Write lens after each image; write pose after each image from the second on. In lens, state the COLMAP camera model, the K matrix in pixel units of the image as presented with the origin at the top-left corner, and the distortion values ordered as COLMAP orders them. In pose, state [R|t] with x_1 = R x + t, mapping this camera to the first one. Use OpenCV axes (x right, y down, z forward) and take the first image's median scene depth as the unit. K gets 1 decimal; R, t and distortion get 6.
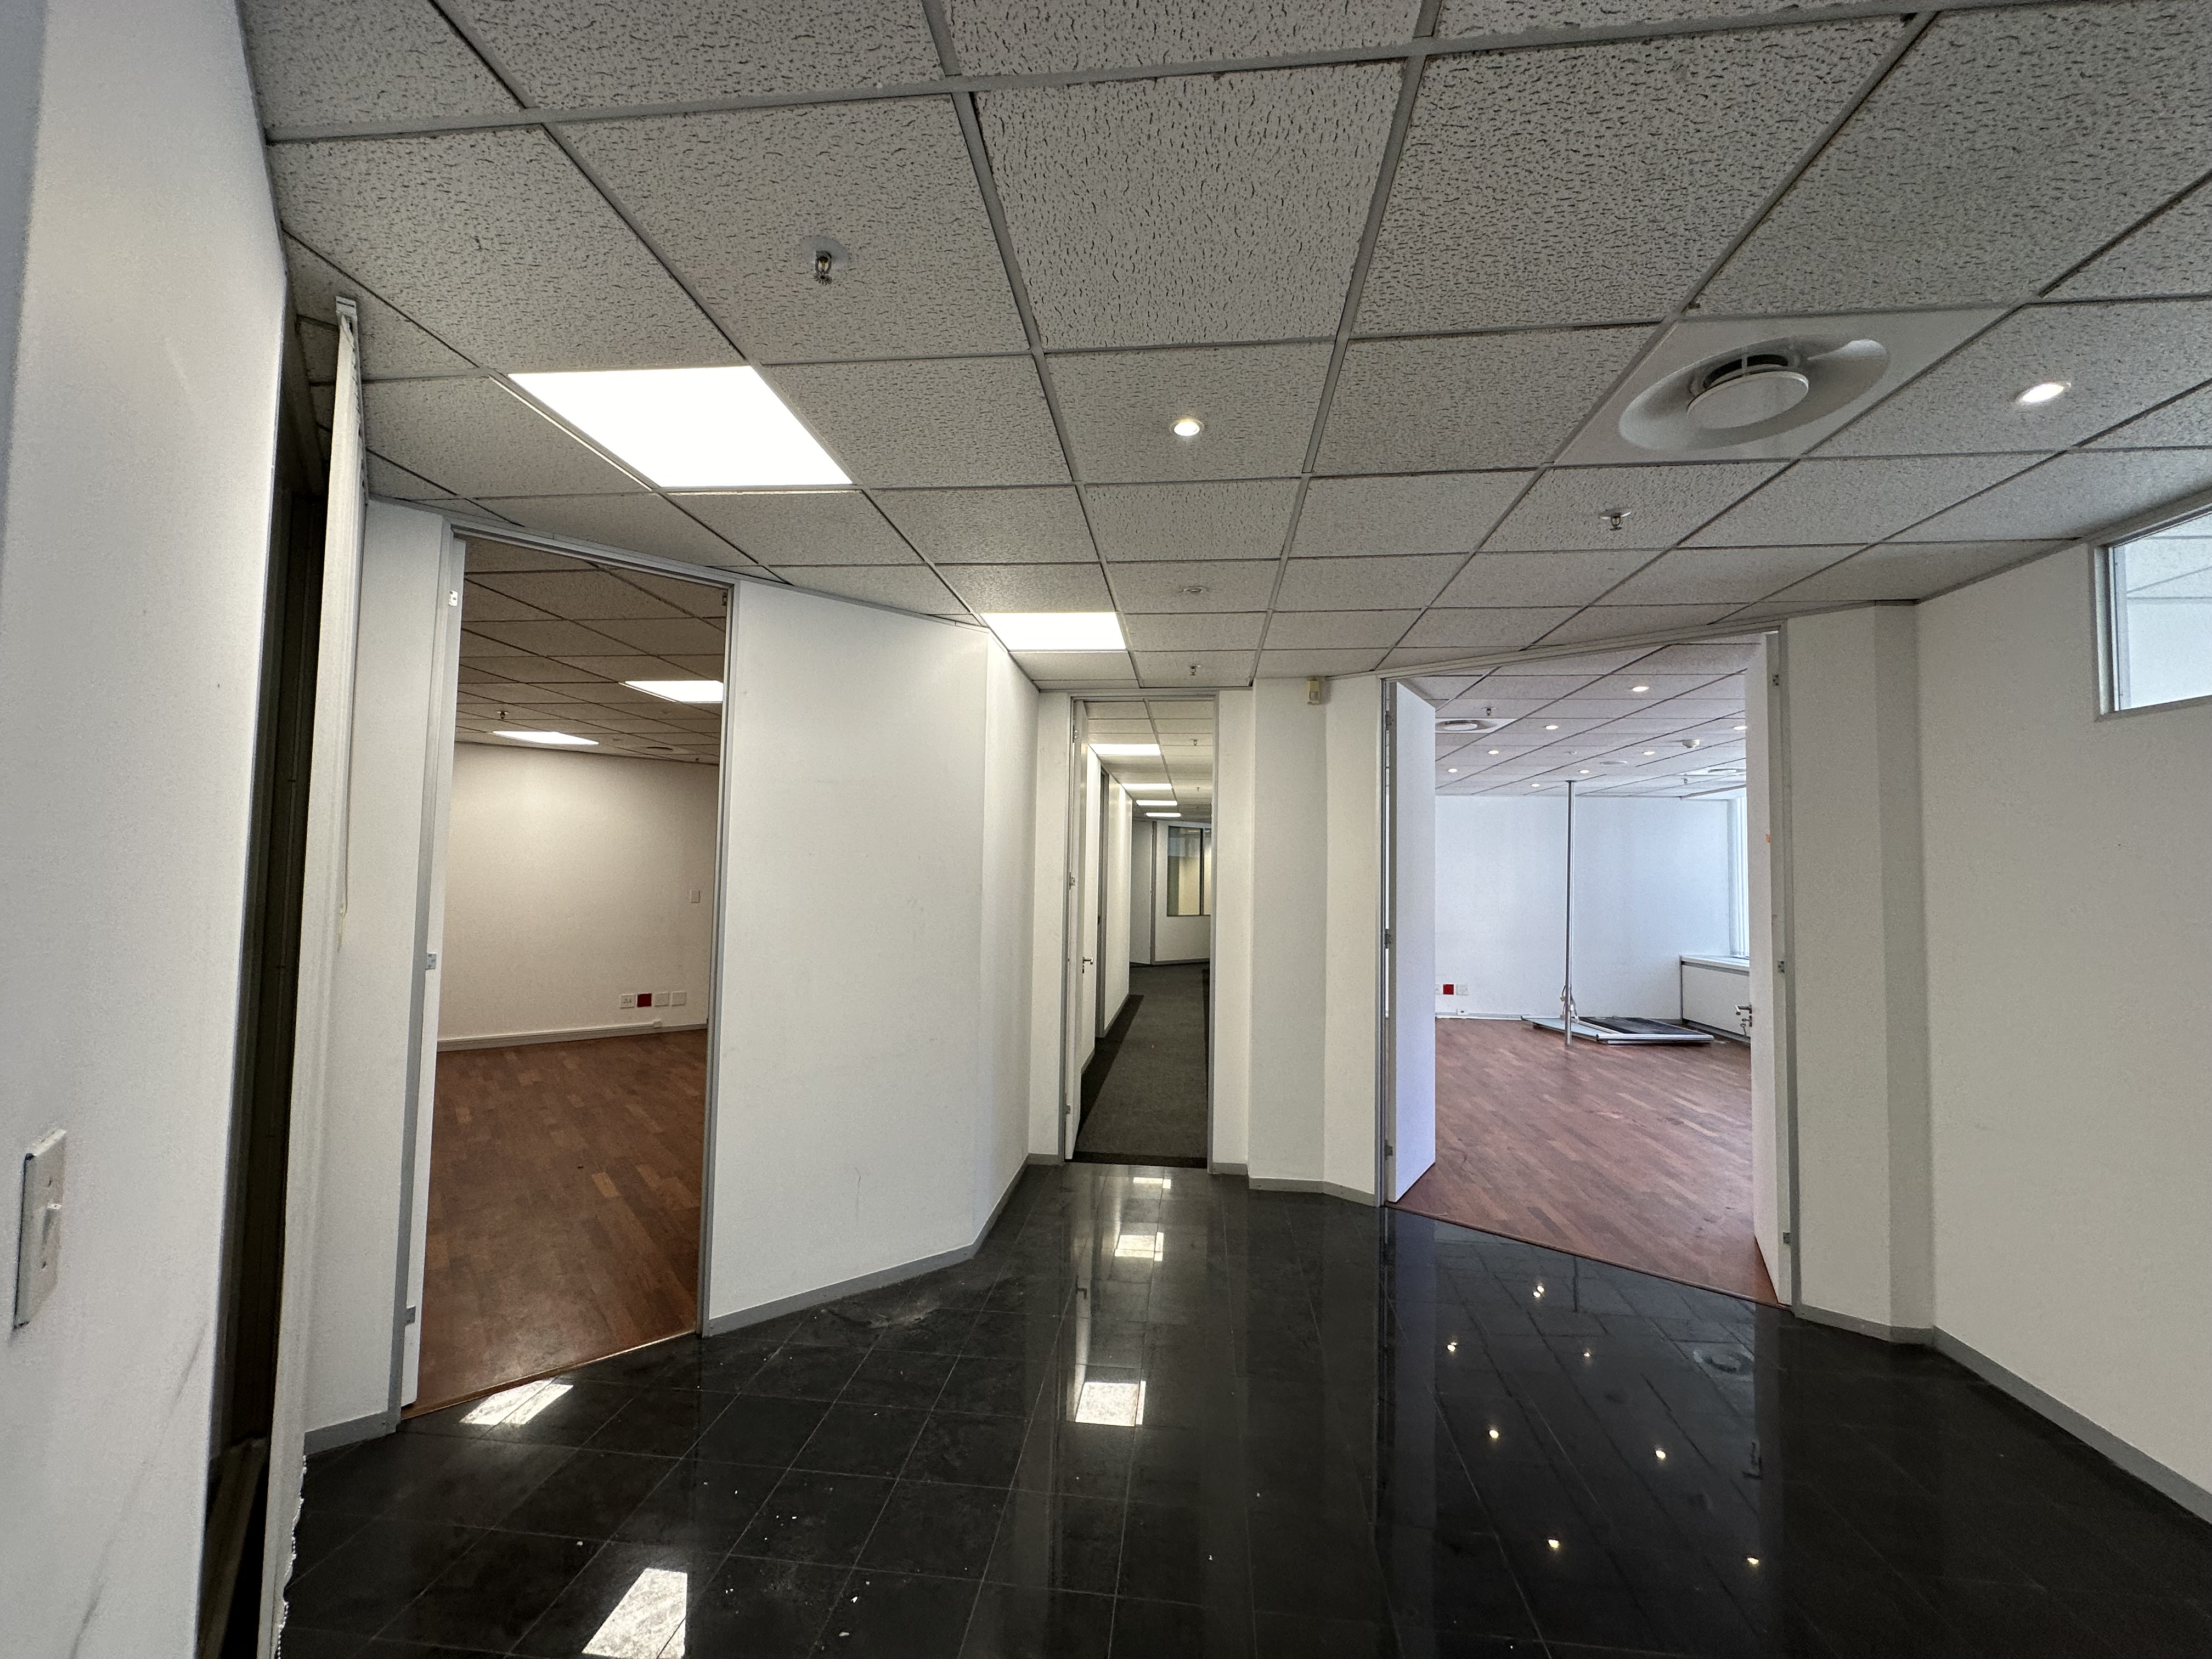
lens RADIAL K [[886.1, 0, 1102.5], [0, 886.1, 824.6], [0, 0, 1]] dist [-0.002318, -0.000292]
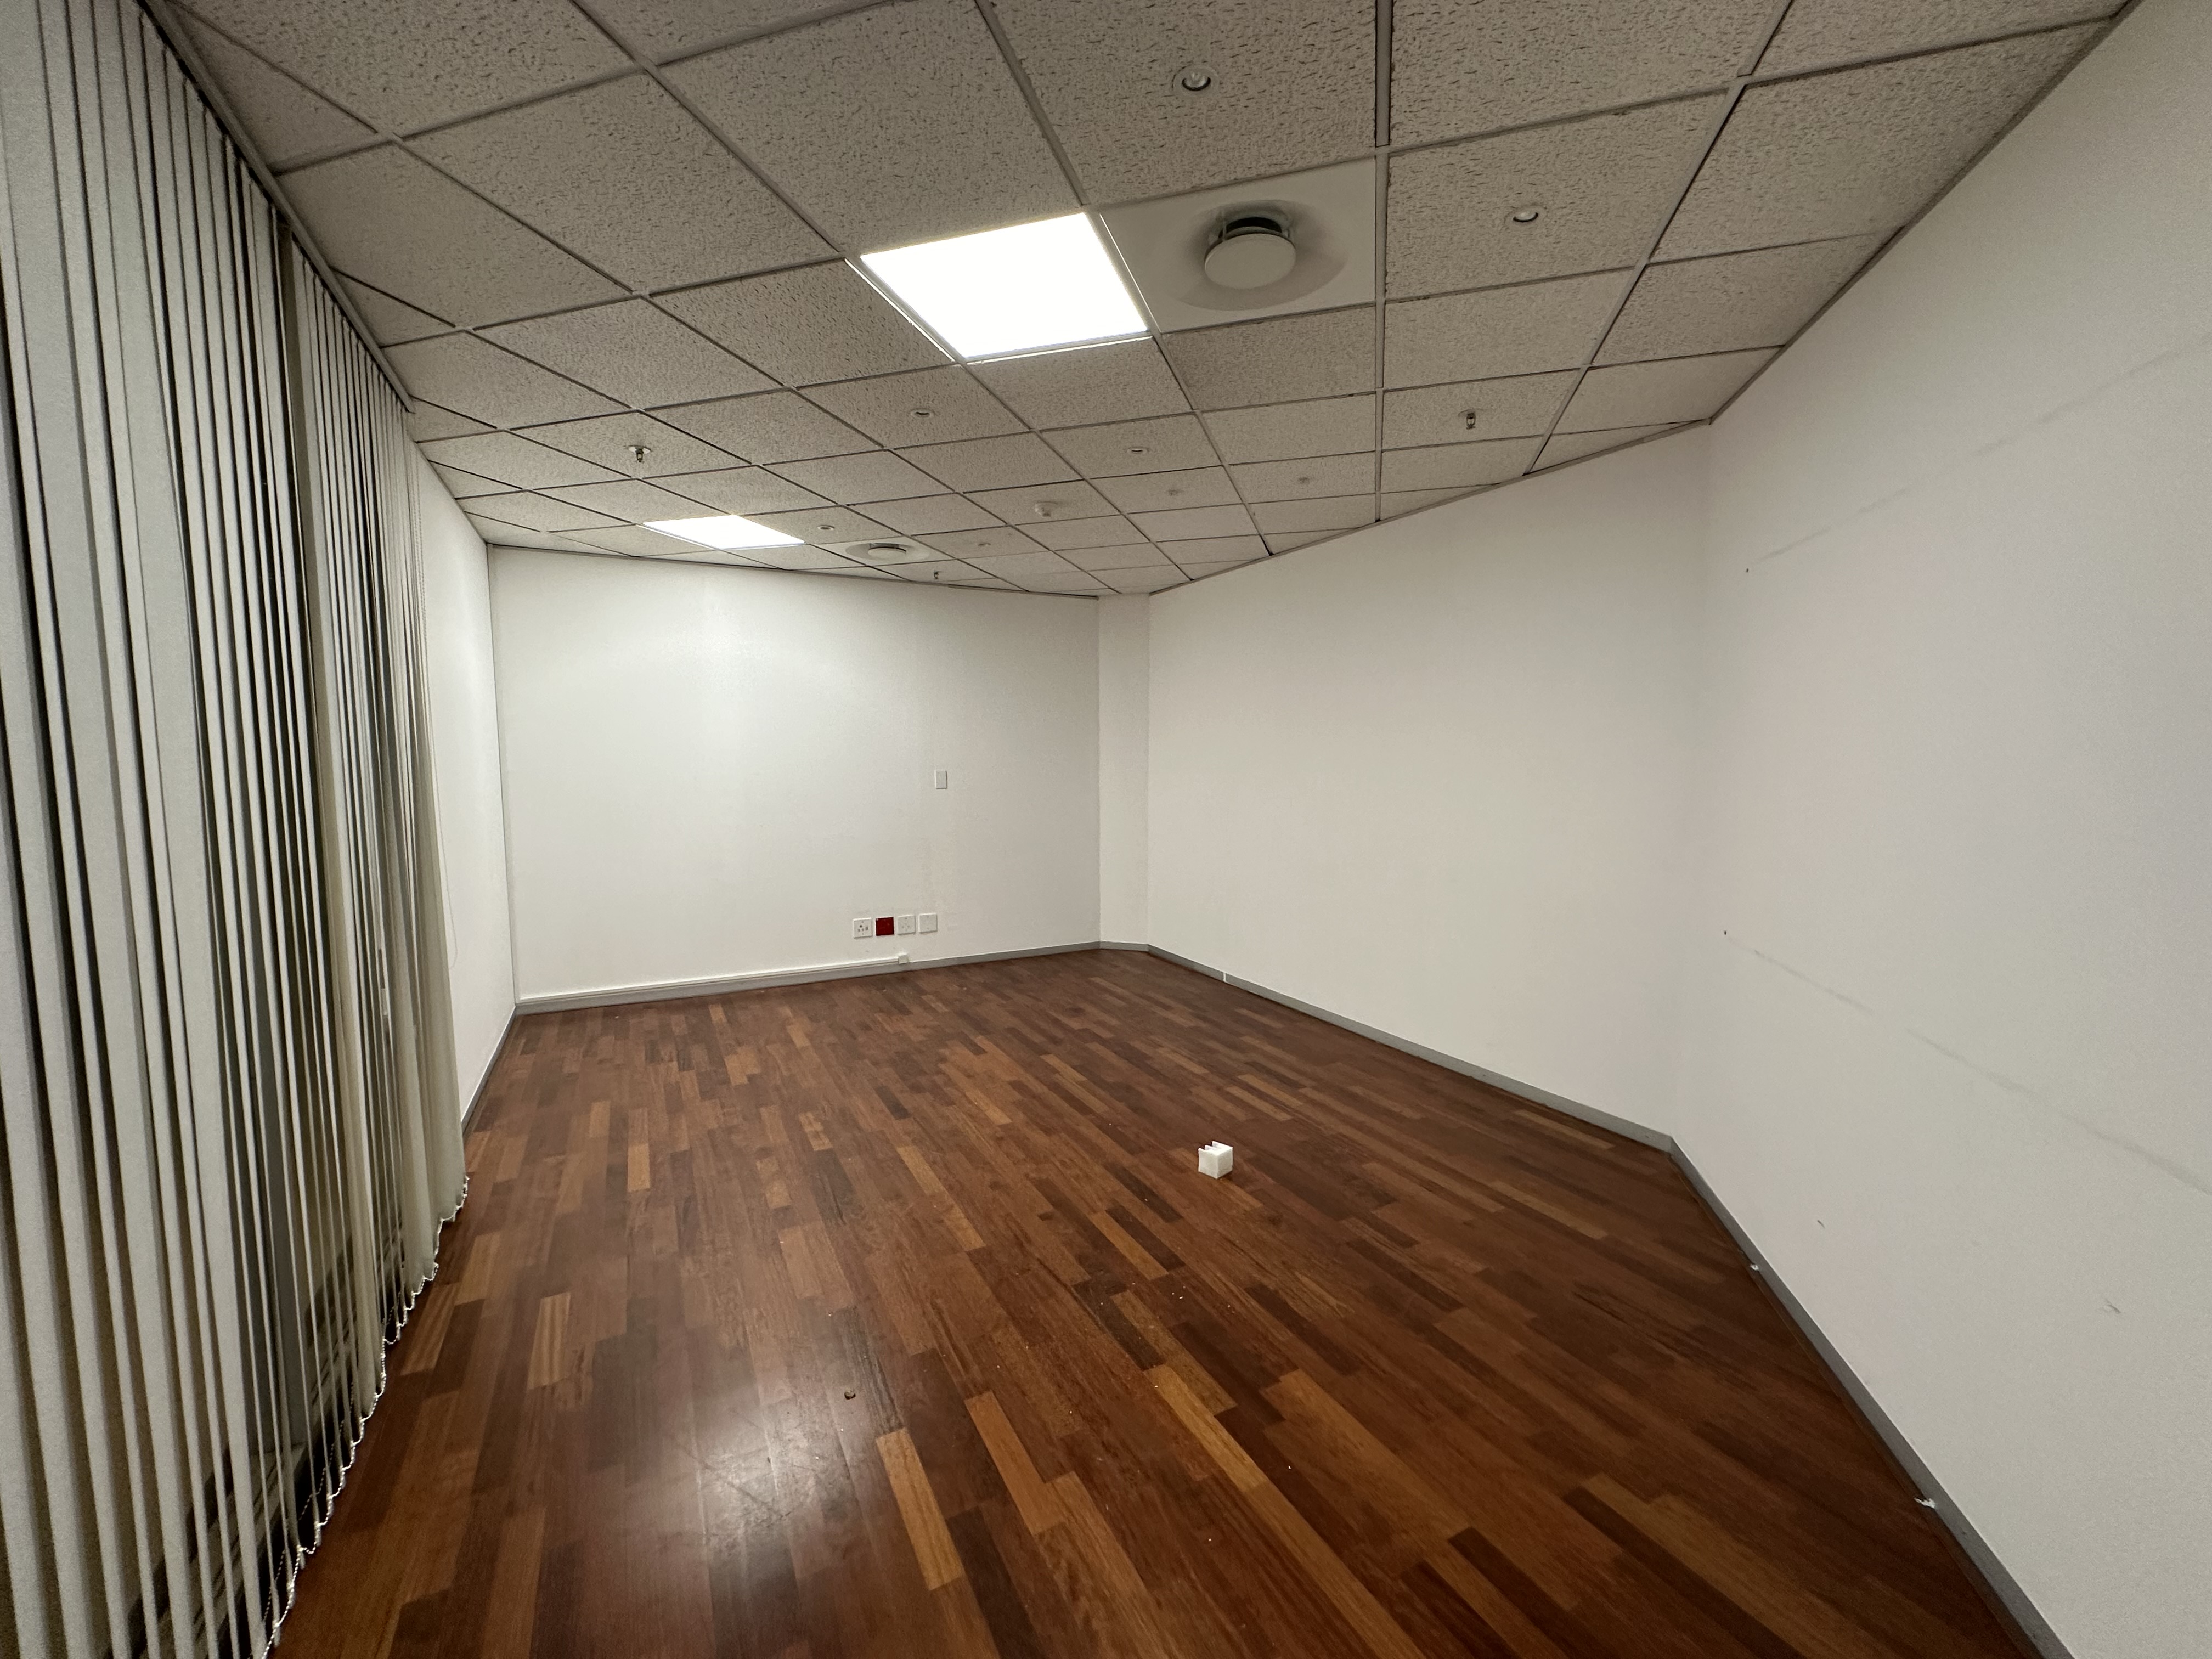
lens RADIAL K [[886.1, 0, 1105.7], [0, 886.1, 821.2], [0, 0, 1]] dist [-0.002318, -0.000292]
pose [[0.982737, -0.008124, -0.184827, -0.262497], [0.032476, 0.991098, 0.129113, 0.034912], [0.182133, -0.132886, 0.974253, 0.436208]]
